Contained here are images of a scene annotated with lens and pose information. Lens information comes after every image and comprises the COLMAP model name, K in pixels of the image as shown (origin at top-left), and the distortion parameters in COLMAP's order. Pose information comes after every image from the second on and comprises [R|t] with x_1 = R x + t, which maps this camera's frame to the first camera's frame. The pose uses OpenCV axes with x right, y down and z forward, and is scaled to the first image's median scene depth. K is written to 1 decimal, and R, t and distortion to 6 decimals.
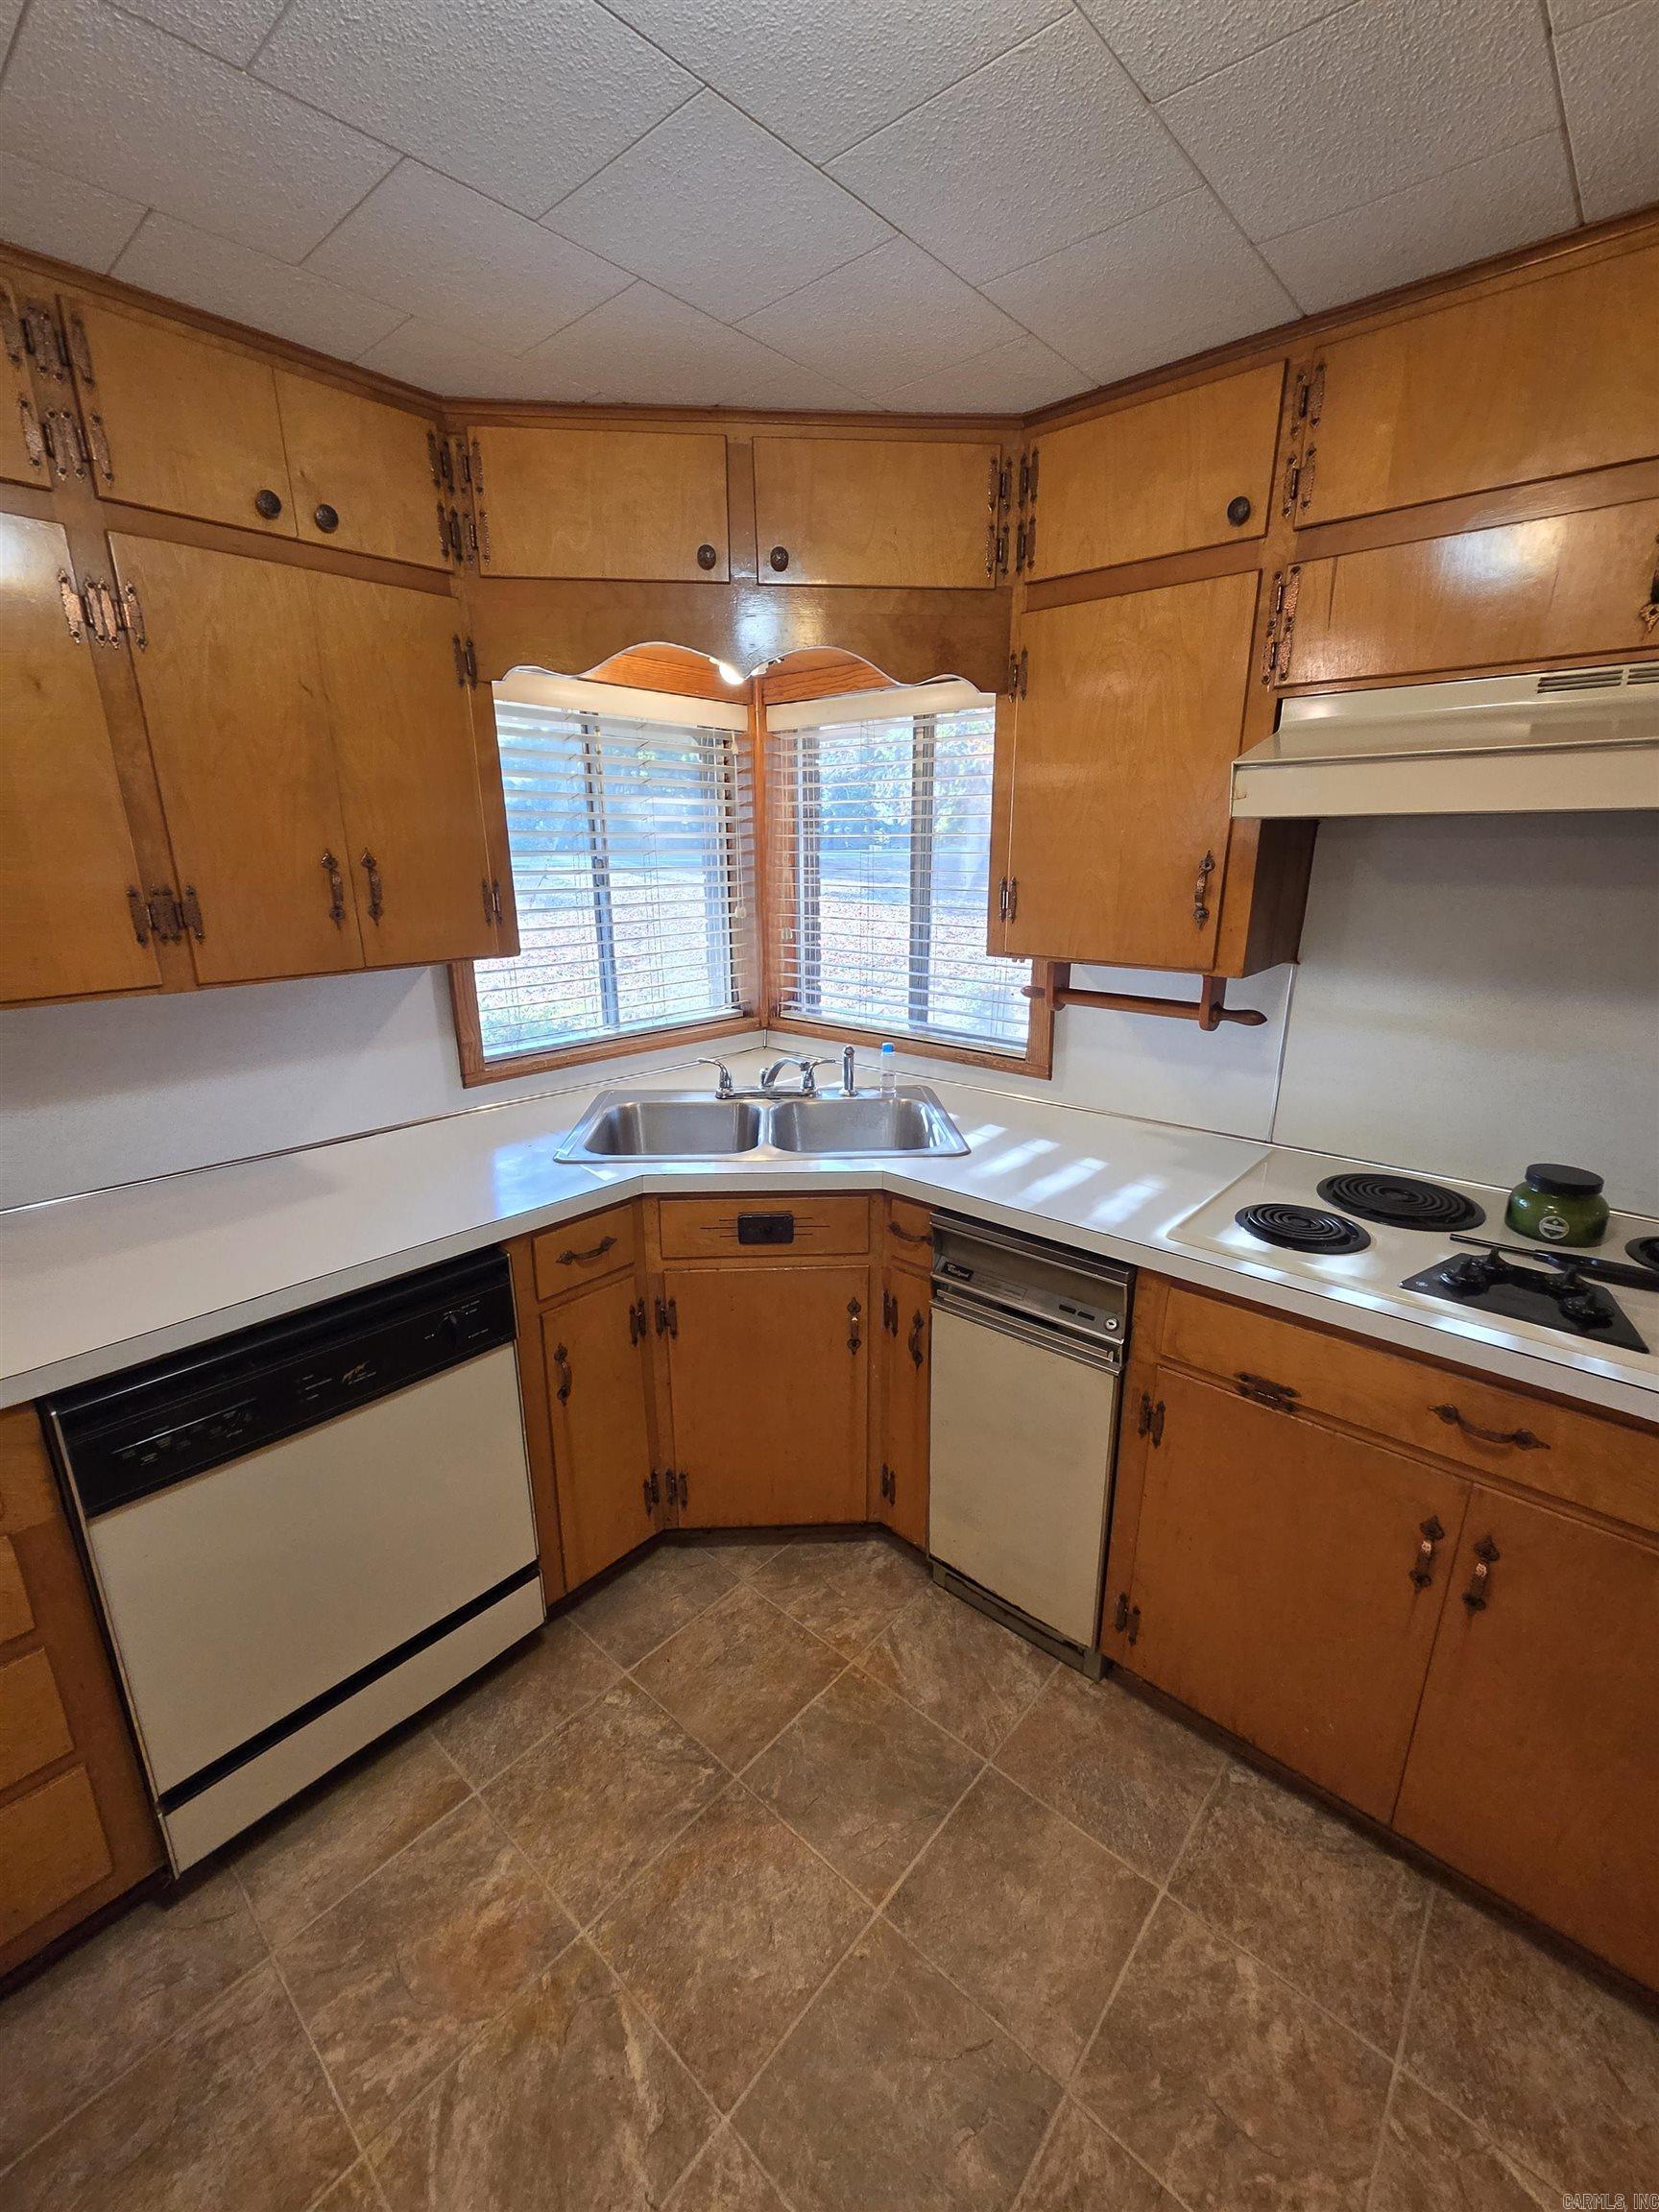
lens RADIAL K [[909.3, 0, 834.1], [0, 909.3, 1115.7], [0, 0, 1]] dist [0.000793, 0.000134]
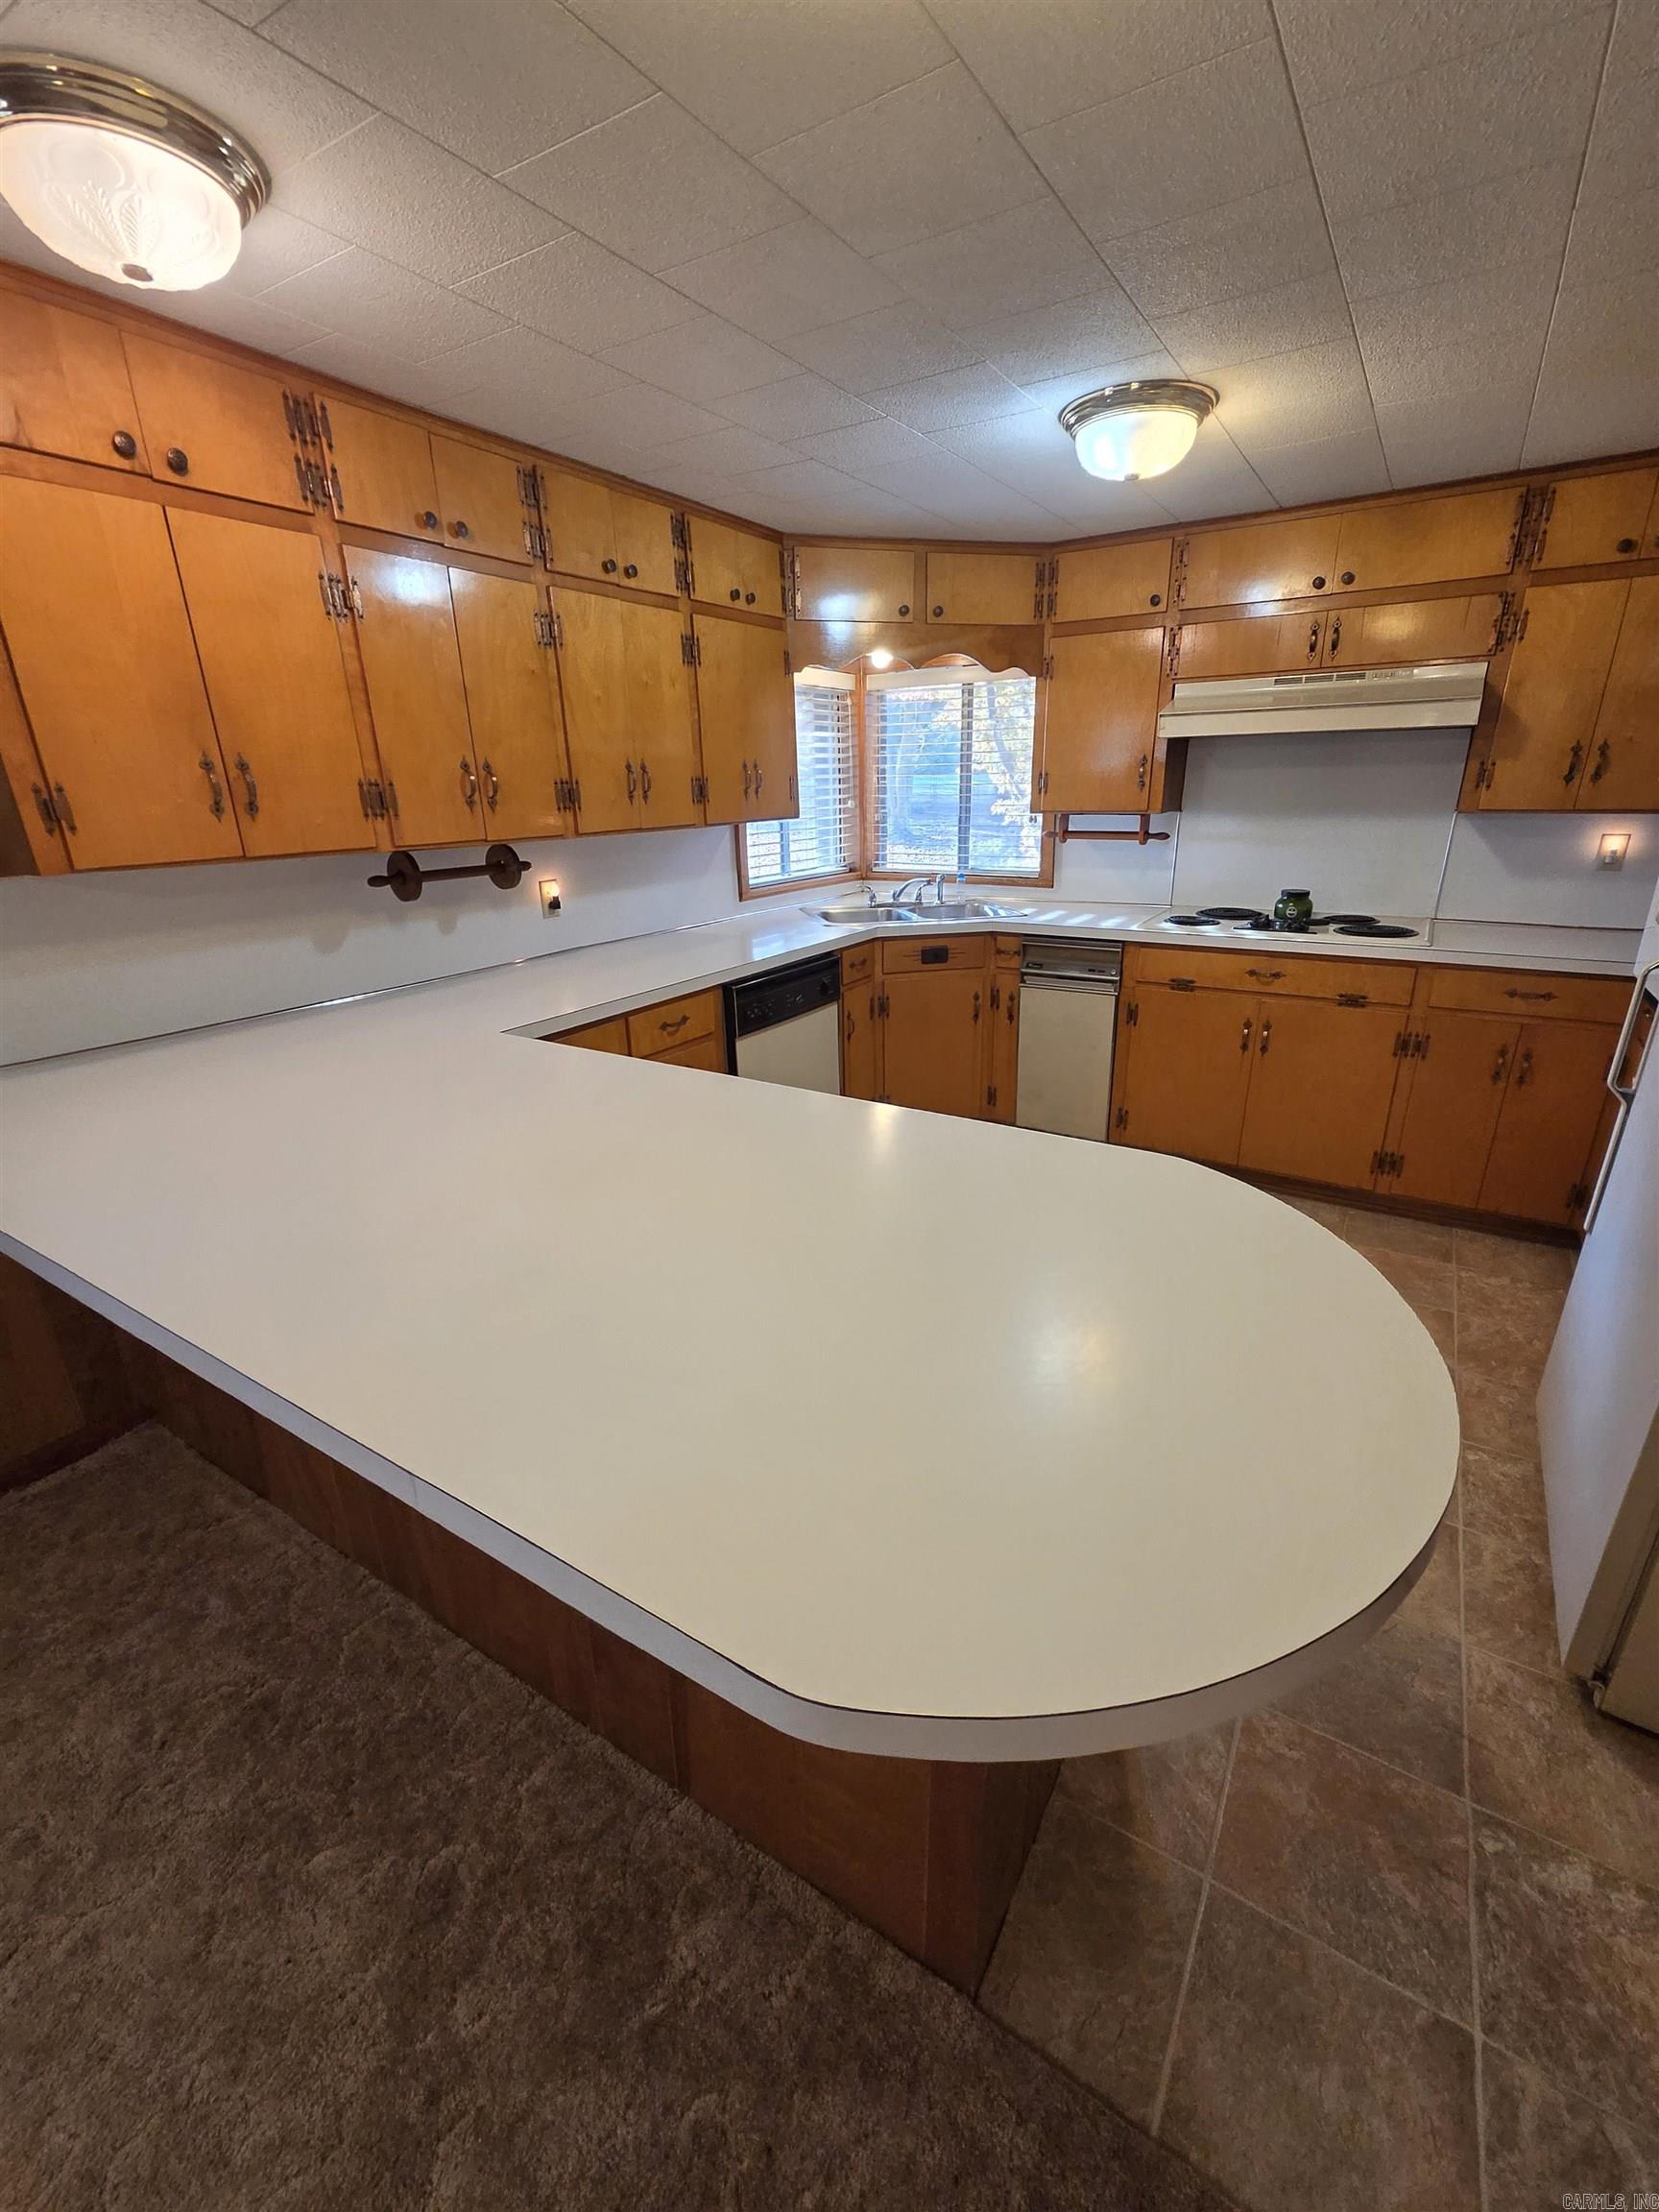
lens RADIAL K [[905.3, 0, 840.2], [0, 905.3, 1107.5], [0, 0, 1]] dist [0.000522, 0.000666]
pose [[0.986722, -0.071038, 0.146058, -0.659508], [0.062801, 0.996205, 0.060258, 0.361887], [-0.149784, -0.050285, 0.987439, -1.036363]]
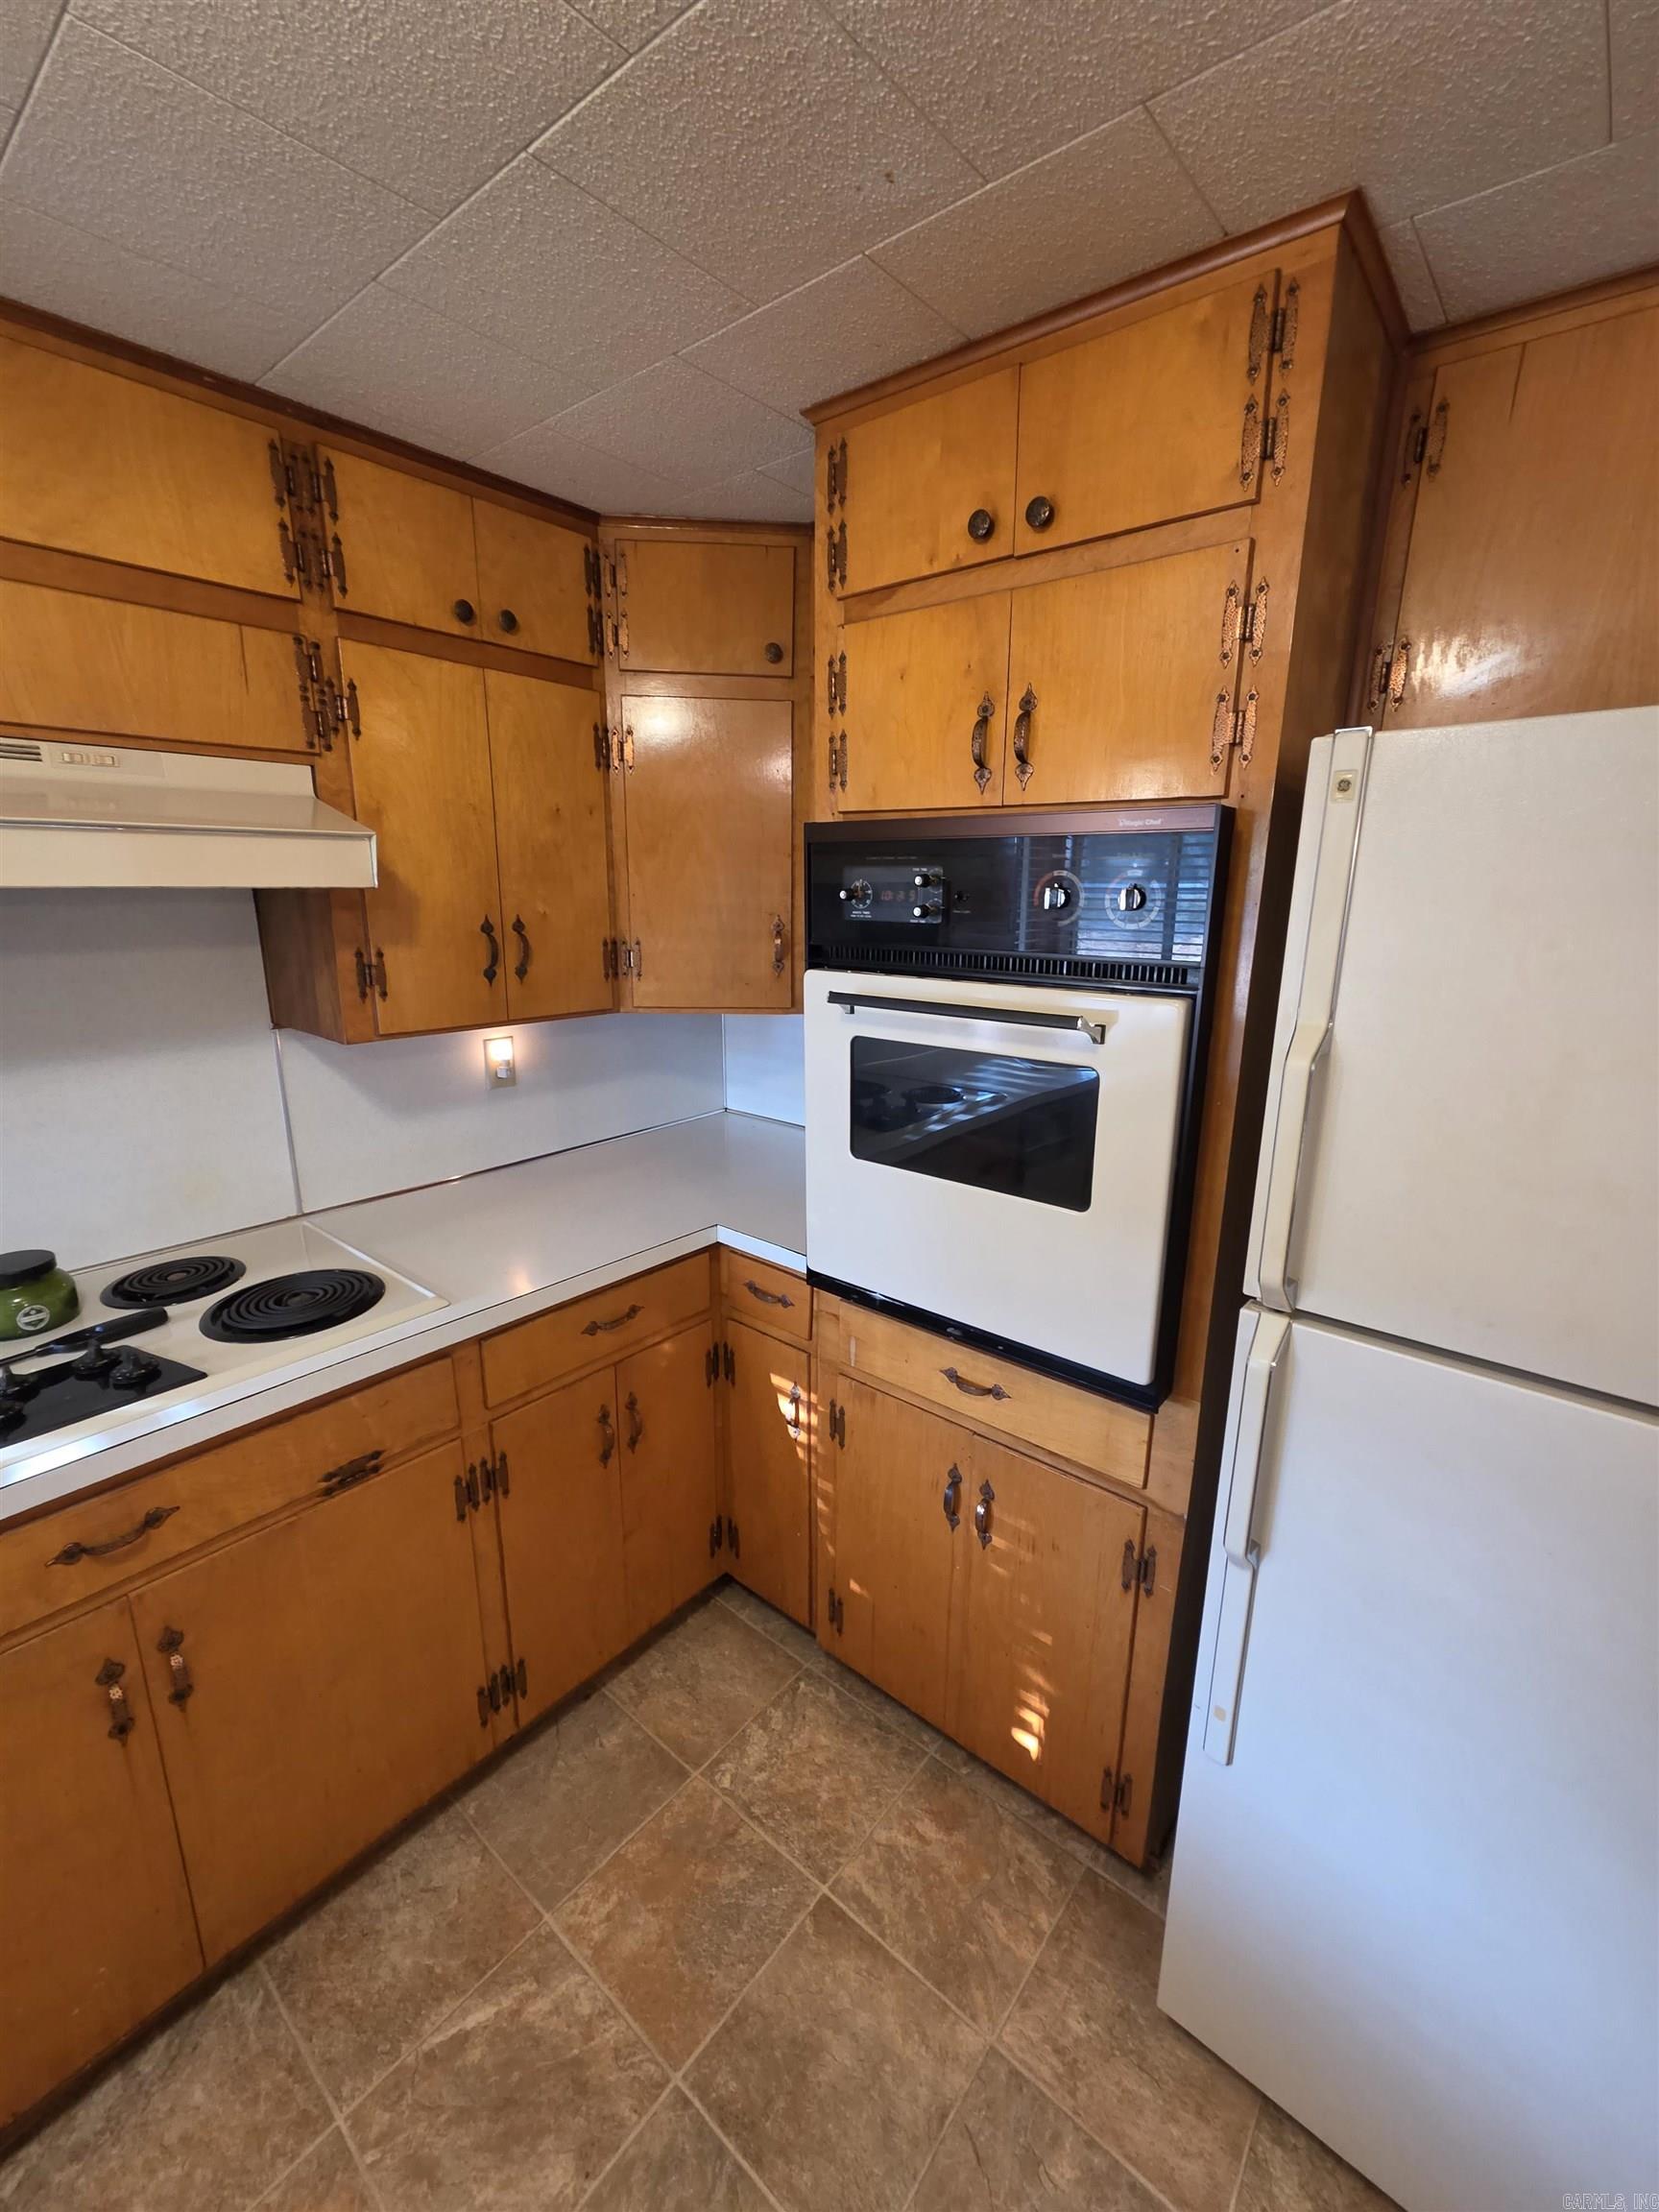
lens RADIAL K [[905.3, 0, 840.2], [0, 905.3, 1107.5], [0, 0, 1]] dist [0.000522, 0.000666]
pose [[-0.037737, -0.237955, 0.970543, -0.082027], [0.276962, 0.930695, 0.238954, -0.062024], [-0.960140, 0.277821, 0.030783, 0.098126]]
